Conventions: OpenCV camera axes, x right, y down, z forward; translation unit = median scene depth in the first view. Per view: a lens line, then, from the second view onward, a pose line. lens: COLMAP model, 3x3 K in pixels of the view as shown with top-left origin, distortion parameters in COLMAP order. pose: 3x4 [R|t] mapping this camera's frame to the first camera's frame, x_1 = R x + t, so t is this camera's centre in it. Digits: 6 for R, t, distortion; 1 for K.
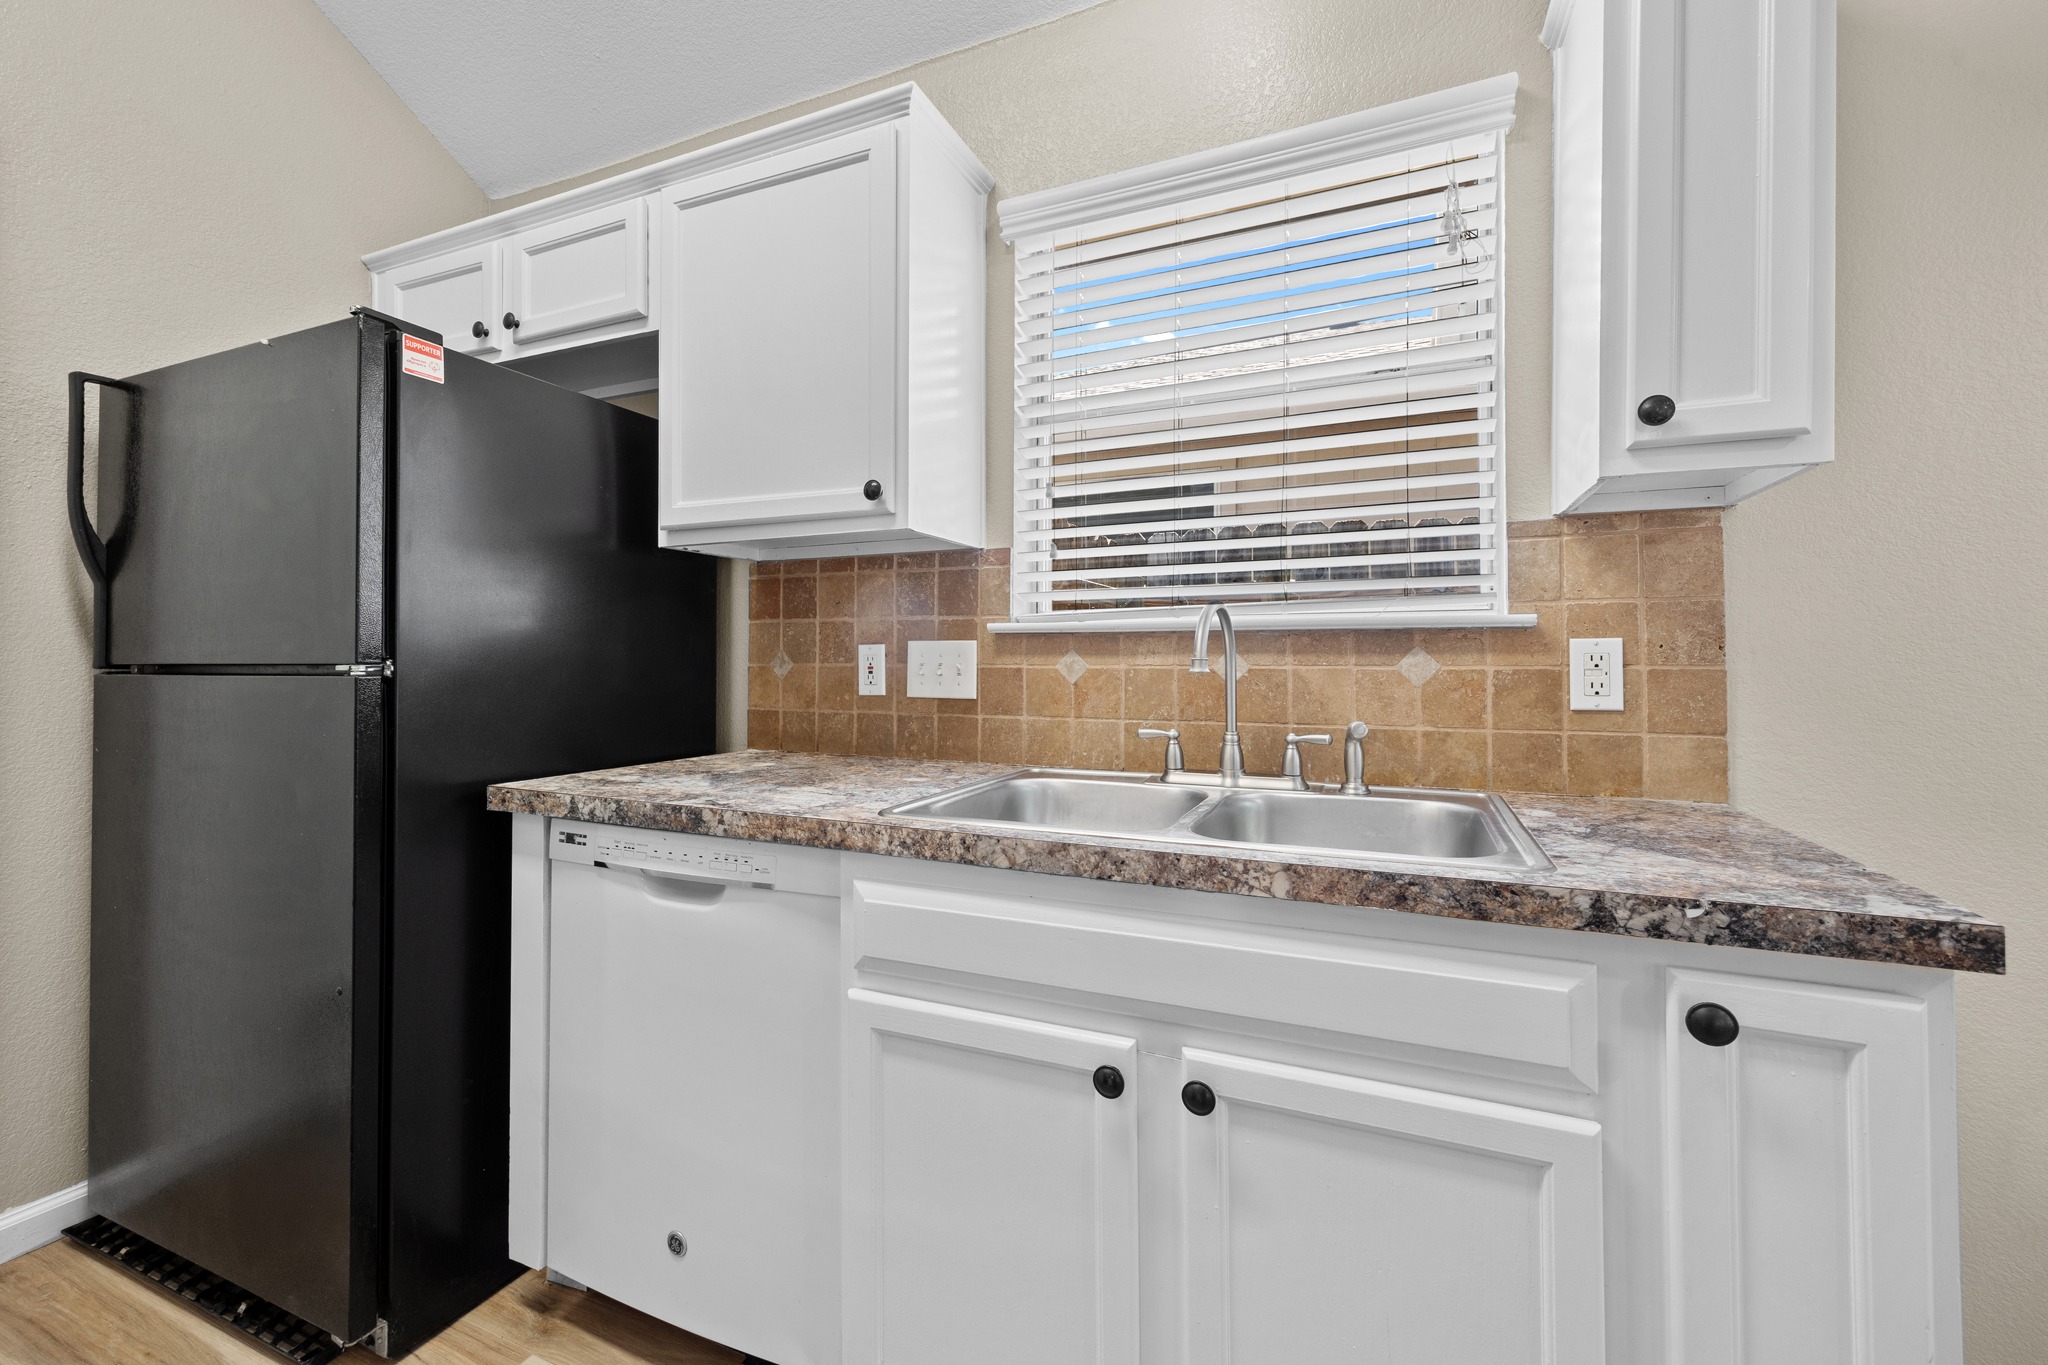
lens RADIAL K [[860.6, 0, 1019.9], [0, 860.6, 654.2], [0, 0, 1]] dist [0.000671, -0.000055]
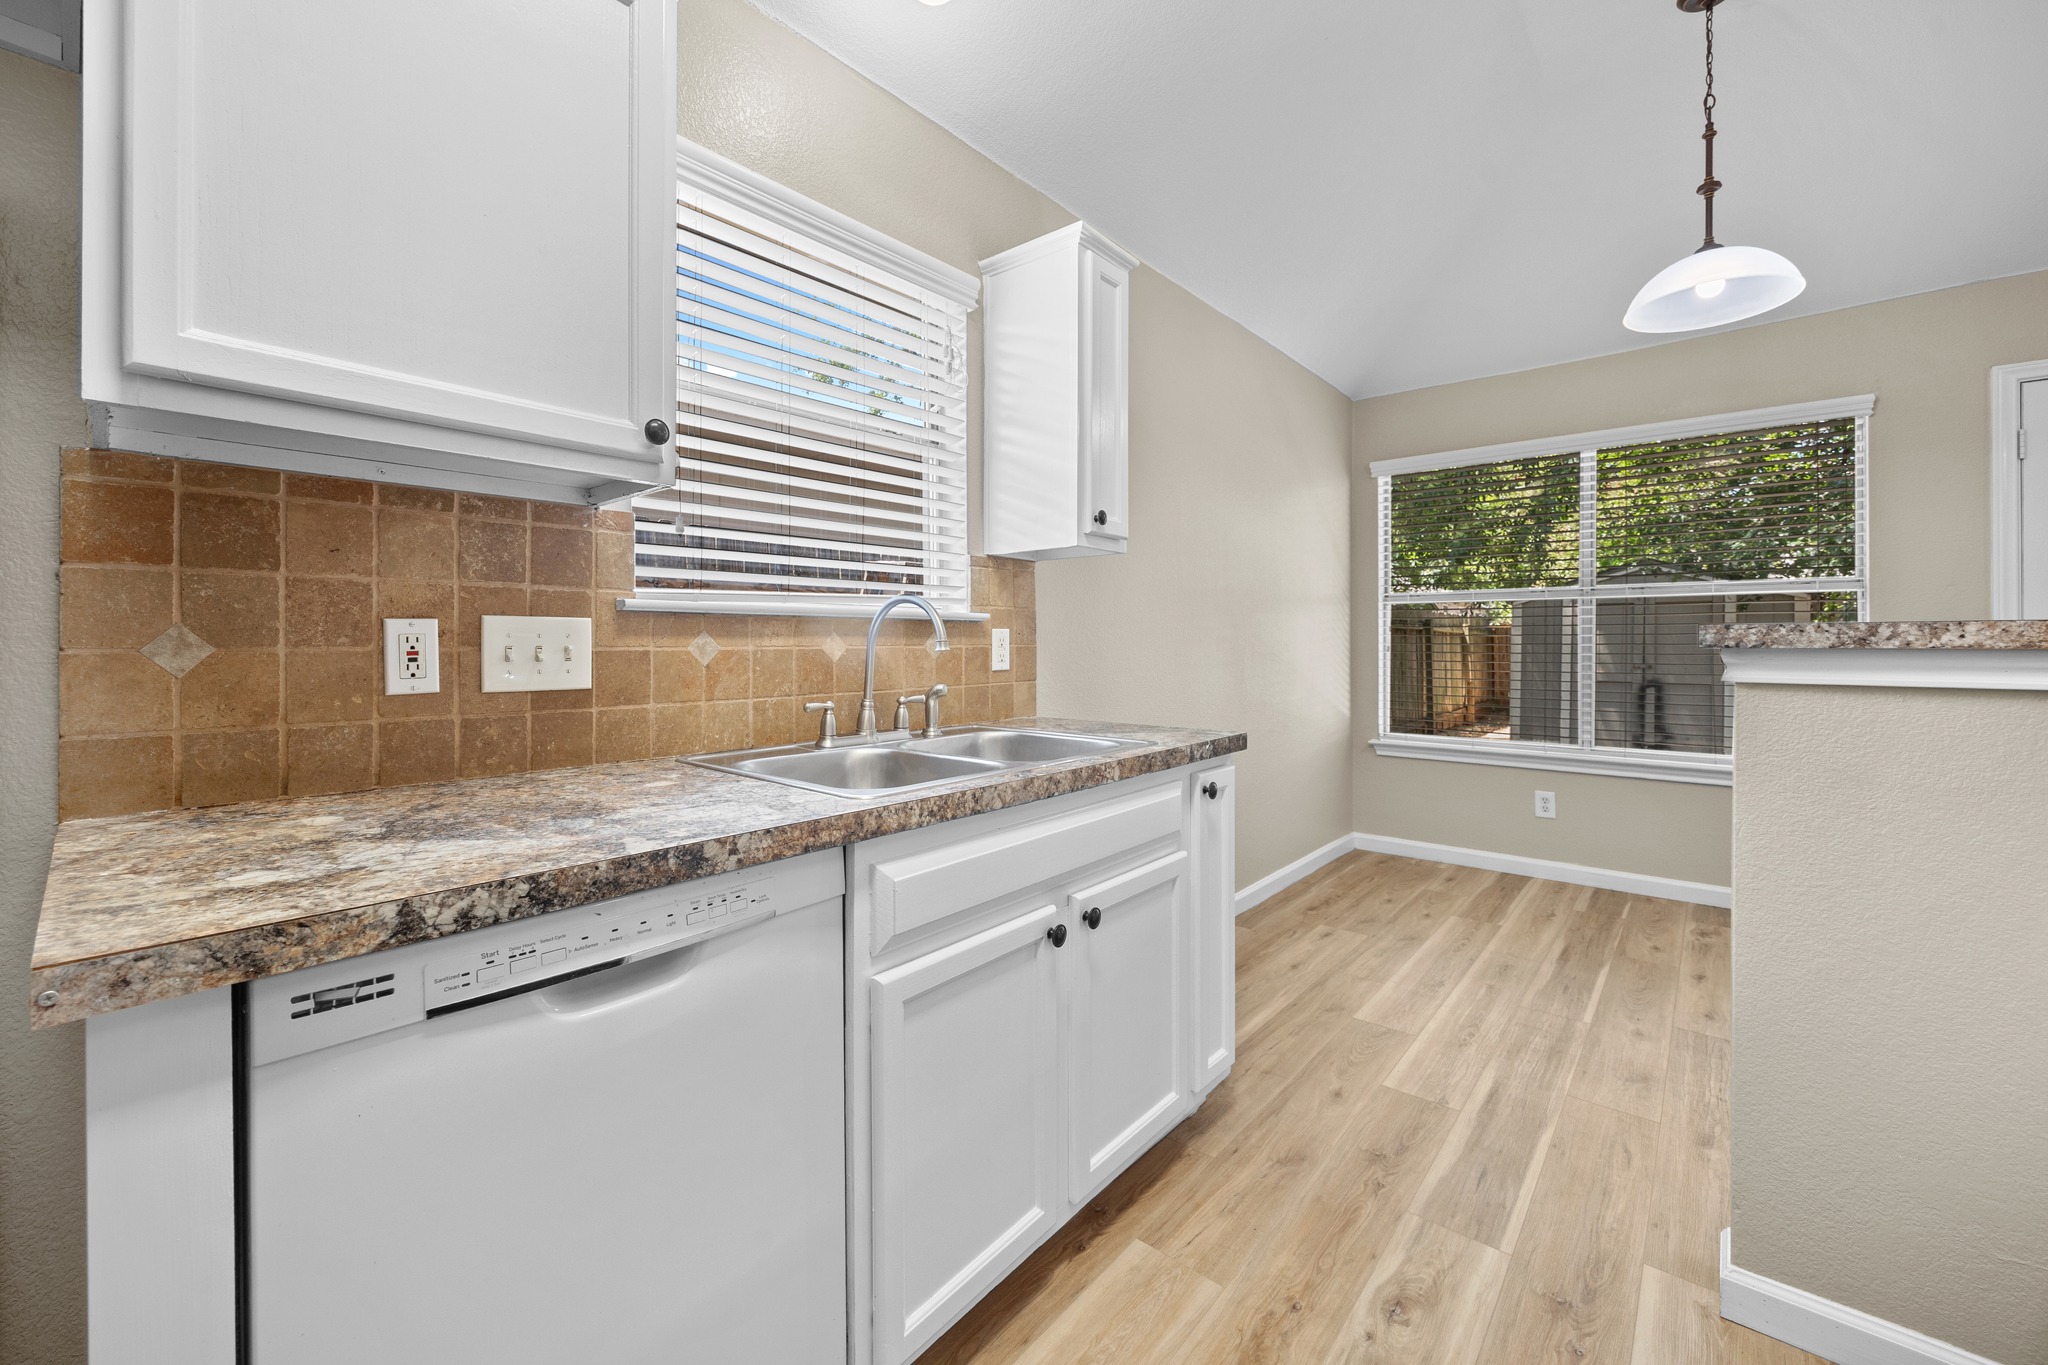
lens RADIAL K [[799.6, 0, 1024.9], [0, 799.6, 644.7], [0, 0, 1]] dist [-0.011571, -0.000011]
pose [[0.285472, -0.004298, 0.958377, -0.692220], [-0.005996, 0.999962, 0.006271, 0.002558], [-0.958368, -0.007536, 0.285436, 0.396425]]
